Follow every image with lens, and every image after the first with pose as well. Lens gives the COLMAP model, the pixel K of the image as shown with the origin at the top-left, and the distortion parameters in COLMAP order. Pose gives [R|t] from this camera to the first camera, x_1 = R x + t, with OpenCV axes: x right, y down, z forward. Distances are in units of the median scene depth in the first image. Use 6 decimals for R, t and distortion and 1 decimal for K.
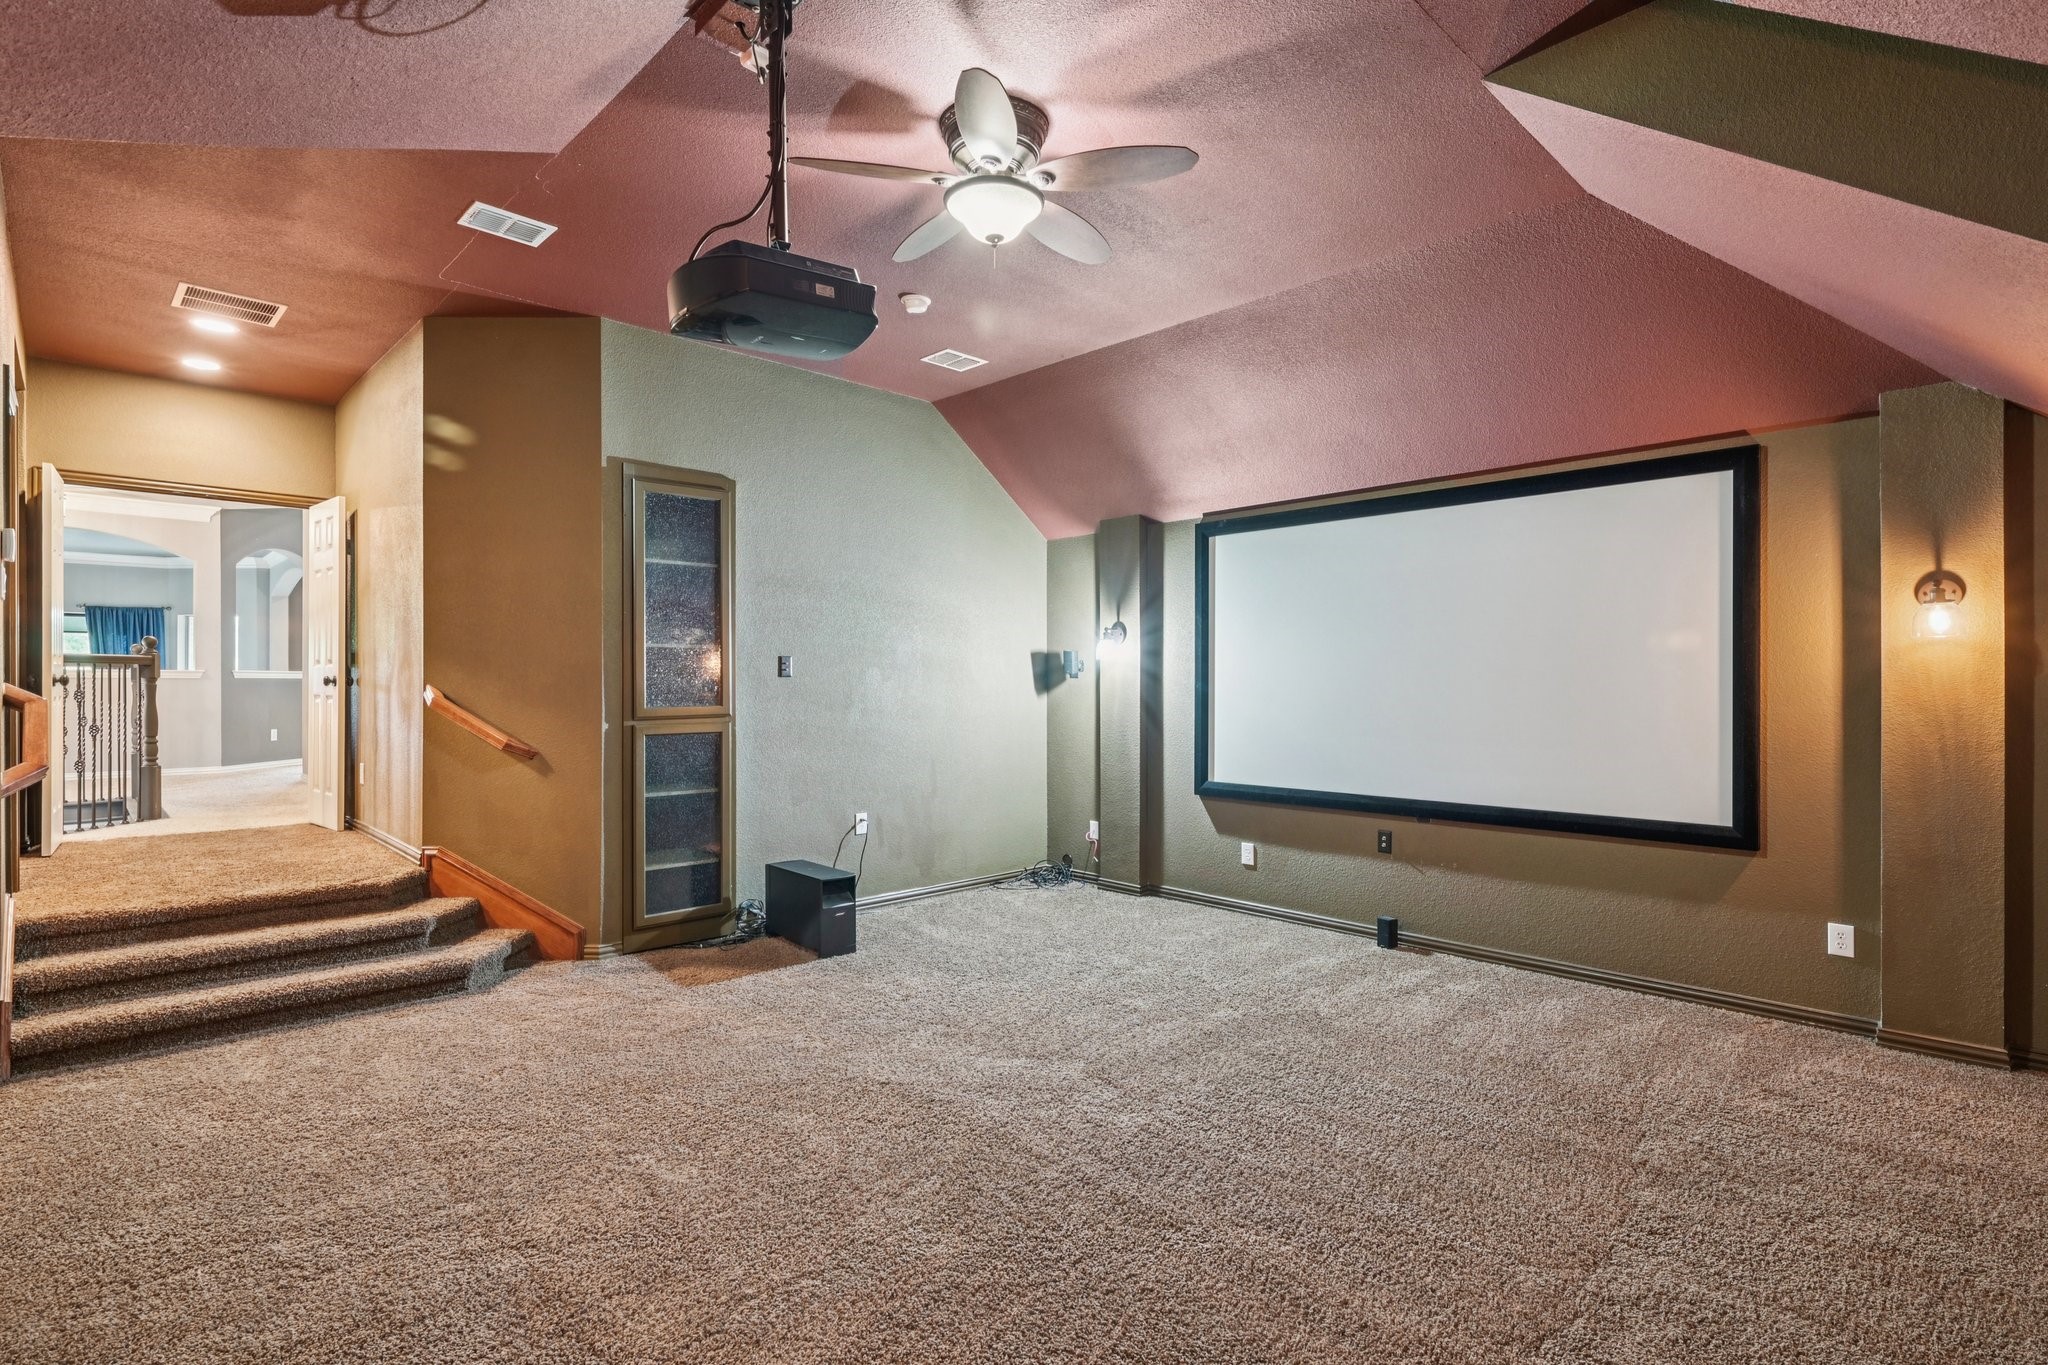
lens RADIAL K [[989.7, 0, 1026.4], [0, 989.7, 673.1], [0, 0, 1]] dist [-0.001736, 0.000110]
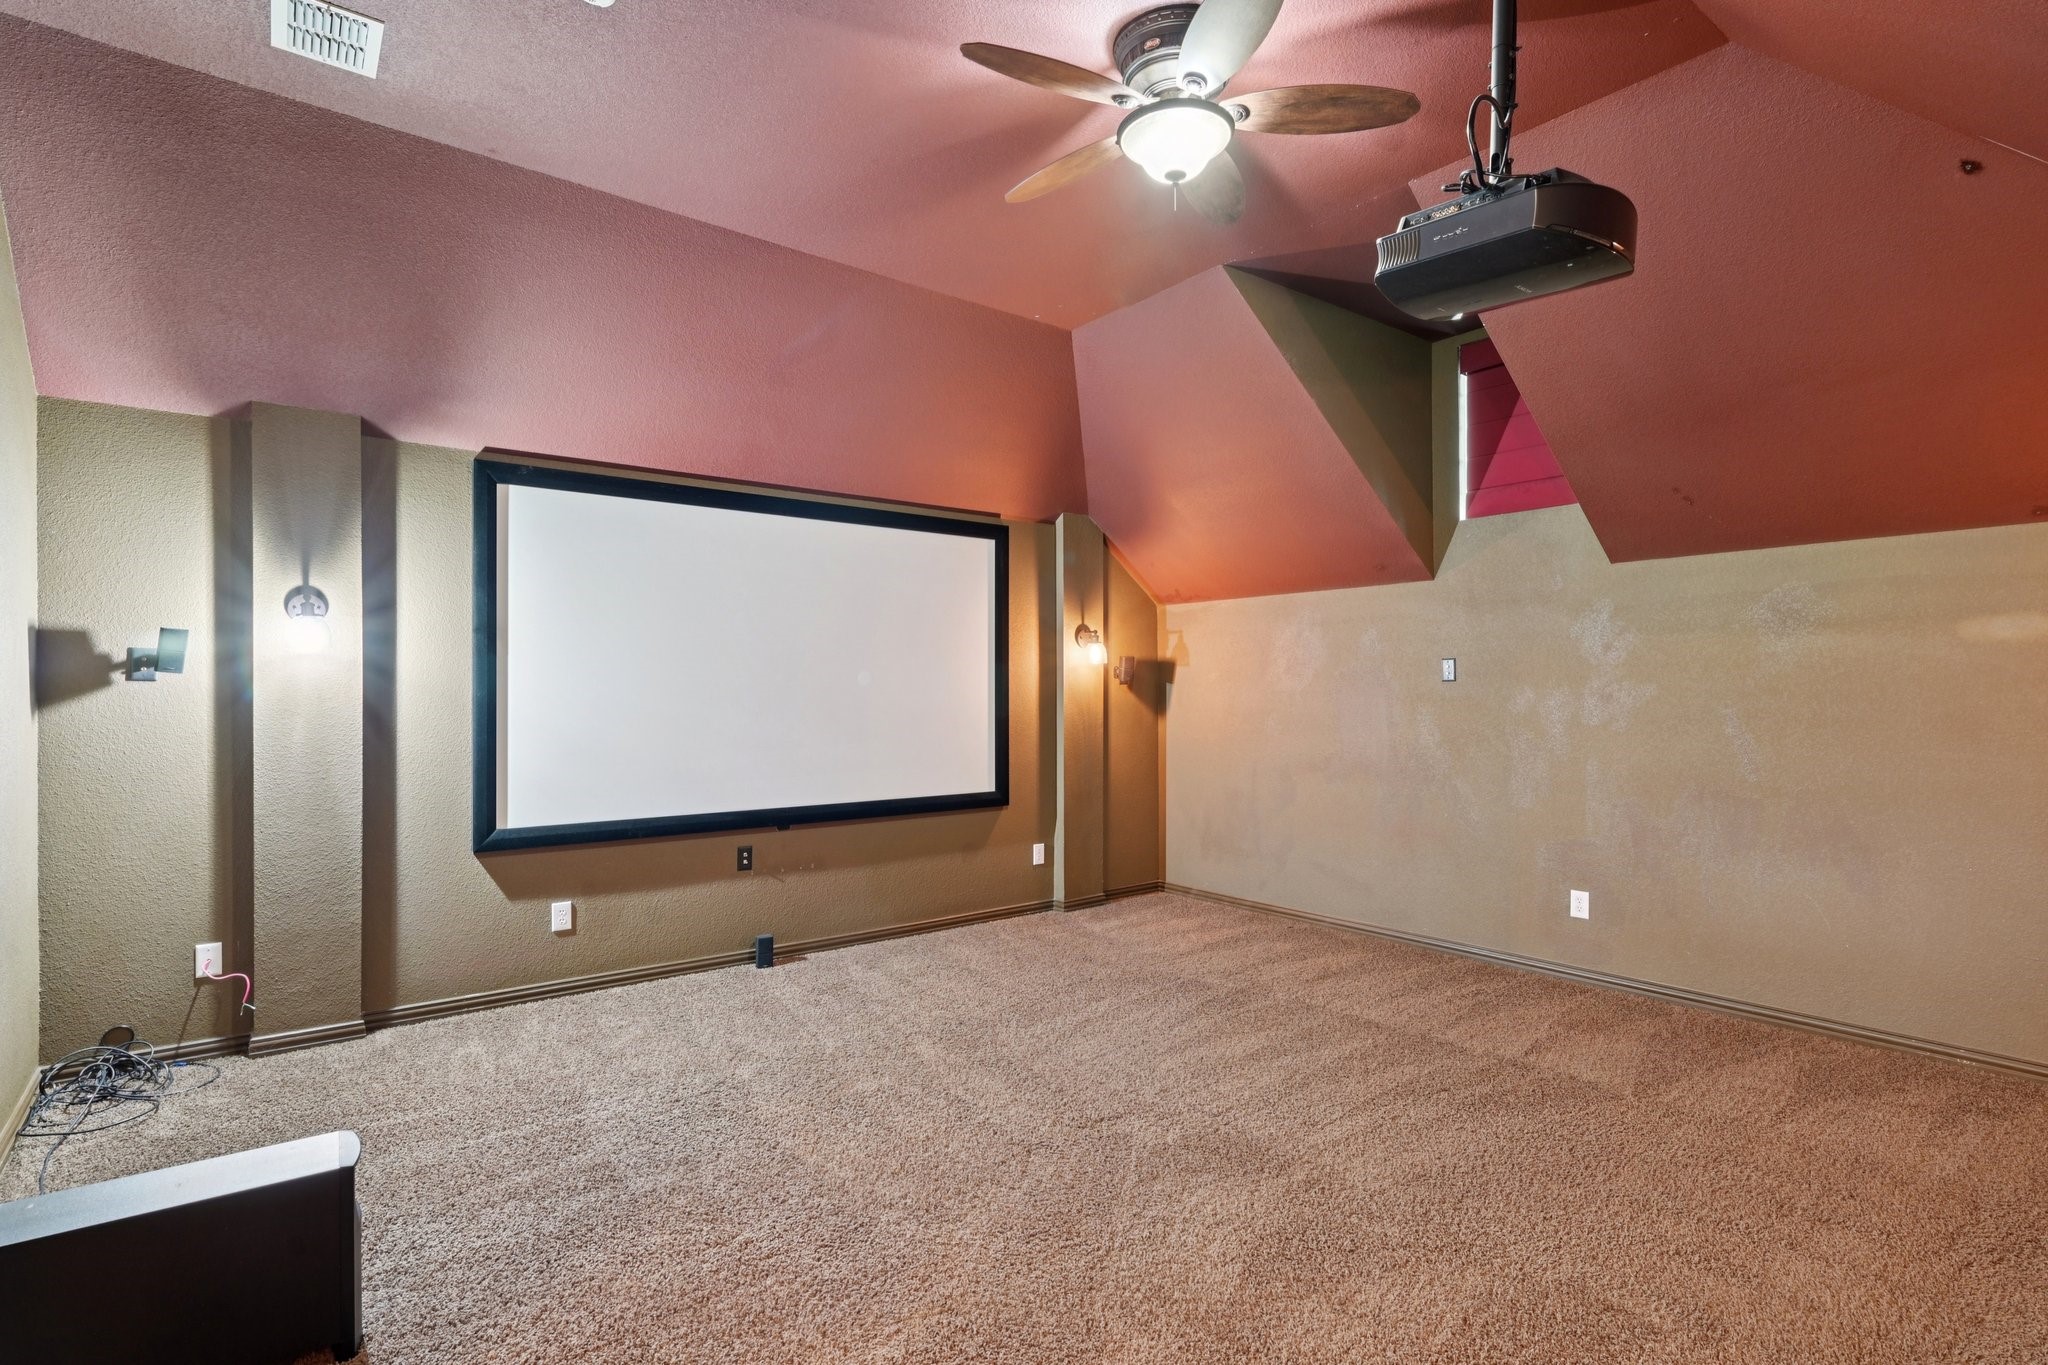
lens RADIAL K [[1013.6, 0, 1024.0], [0, 1013.6, 682.5], [0, 0, 1]] dist [0.002833, 0.000128]
pose [[0.106957, 0.006392, 0.994243, -0.510212], [-0.008415, 0.999949, -0.005523, 0.005622], [-0.994228, -0.007776, 0.107006, 0.568595]]
